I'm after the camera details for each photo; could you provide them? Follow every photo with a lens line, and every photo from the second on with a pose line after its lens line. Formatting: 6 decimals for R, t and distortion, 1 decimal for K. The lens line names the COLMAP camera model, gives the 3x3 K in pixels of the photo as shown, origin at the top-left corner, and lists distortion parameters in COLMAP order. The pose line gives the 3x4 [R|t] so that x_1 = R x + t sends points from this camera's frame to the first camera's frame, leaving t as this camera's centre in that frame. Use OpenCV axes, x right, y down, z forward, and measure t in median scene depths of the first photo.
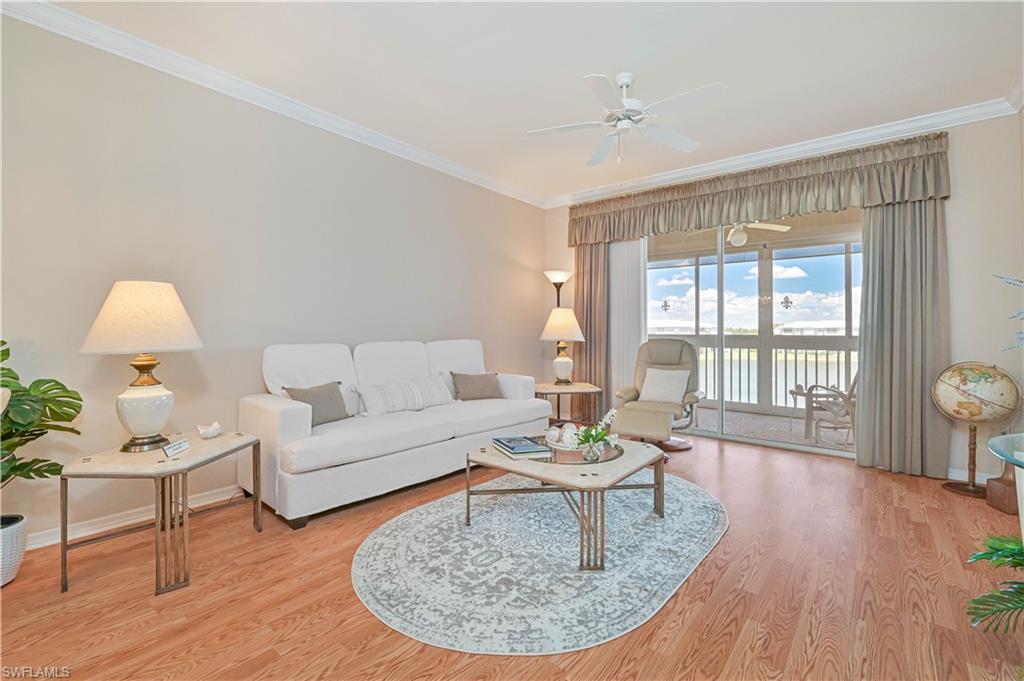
lens RADIAL K [[446.3, 0, 512.1], [0, 446.3, 324.6], [0, 0, 1]] dist [-0.002447, -0.000161]
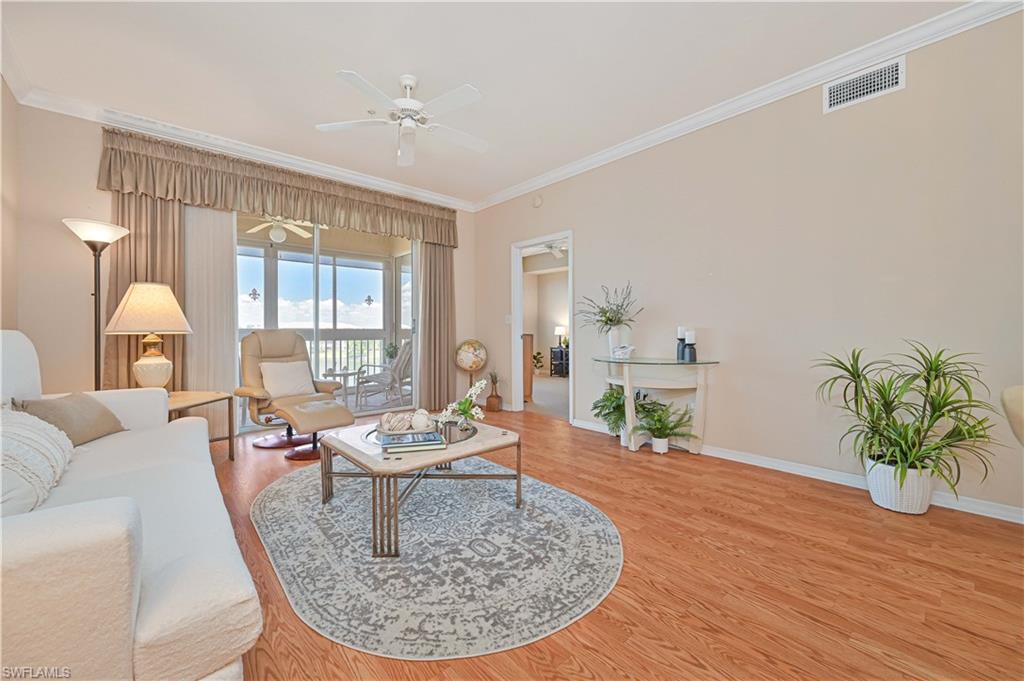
lens RADIAL K [[406.0, 0, 514.5], [0, 406.0, 333.7], [0, 0, 1]] dist [-0.003241, -0.000234]
pose [[0.149605, -0.011031, 0.988684, -0.860802], [-0.009808, 0.999872, 0.012640, 0.049048], [-0.988697, -0.011588, 0.149478, 0.769360]]
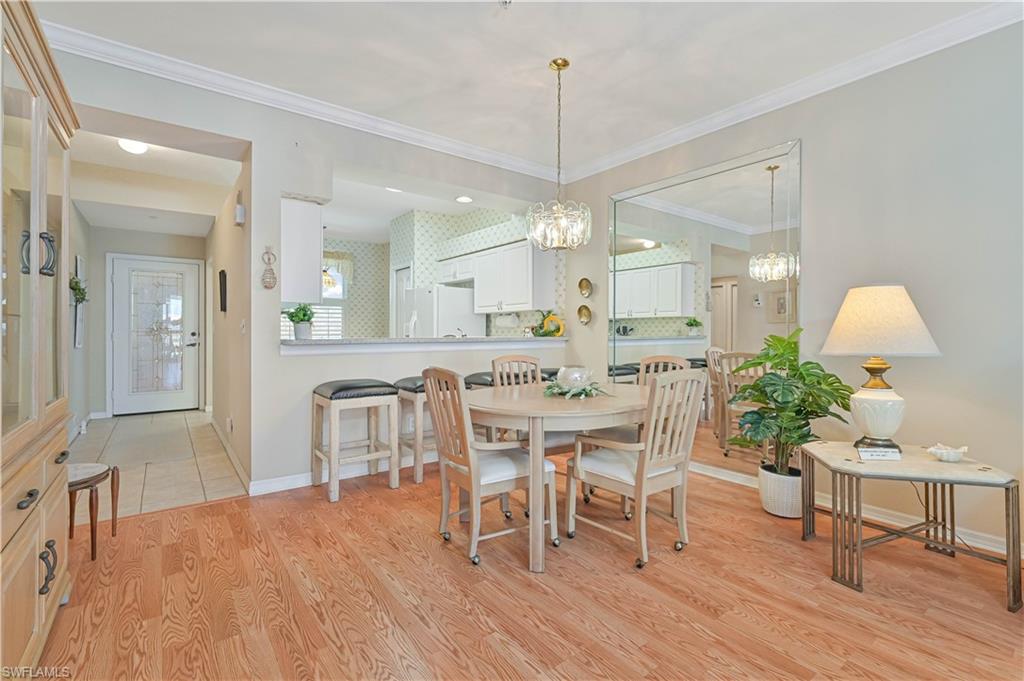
lens RADIAL K [[459.8, 0, 514.8], [0, 459.8, 331.9], [0, 0, 1]] dist [0.000376, 0.000199]
pose [[-0.222330, 0.000558, -0.974971, 0.377506], [0.011090, 0.999937, -0.001956, 0.000023], [0.974908, -0.011247, -0.222322, 0.412577]]
